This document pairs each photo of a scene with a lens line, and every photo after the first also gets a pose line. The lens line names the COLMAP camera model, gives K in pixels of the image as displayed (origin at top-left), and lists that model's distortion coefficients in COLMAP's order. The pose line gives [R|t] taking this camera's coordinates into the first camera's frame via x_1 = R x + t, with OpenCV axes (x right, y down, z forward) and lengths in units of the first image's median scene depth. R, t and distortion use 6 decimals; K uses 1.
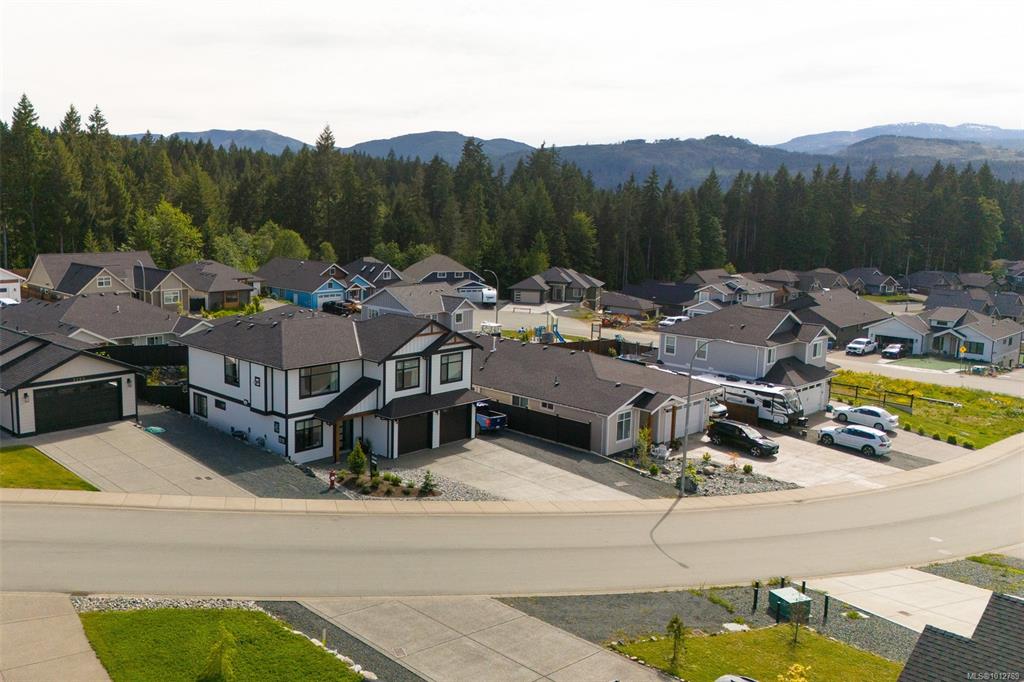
lens RADIAL K [[909.8, 0, 502.8], [0, 909.8, 341.0], [0, 0, 1]] dist [0.055496, -0.043656]
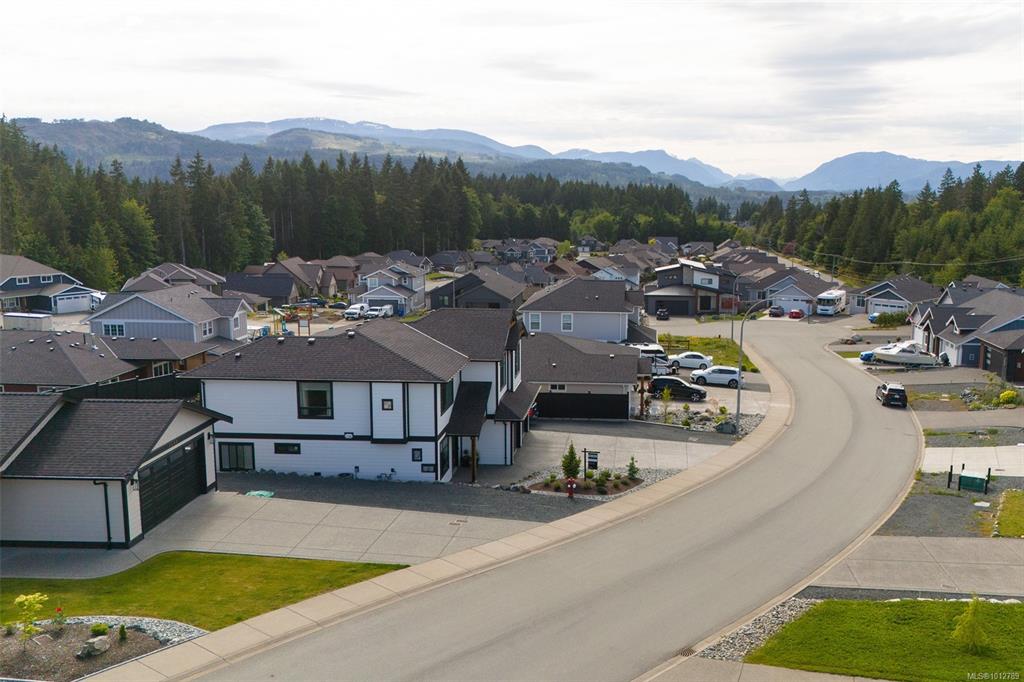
lens RADIAL K [[909.8, 0, 513.2], [0, 909.8, 346.7], [0, 0, 1]] dist [0.055496, -0.043656]
pose [[0.714738, -0.120800, 0.688881, -0.316409], [0.110101, 0.992123, 0.059742, -0.018180], [-0.690671, 0.033147, 0.722409, 0.144143]]
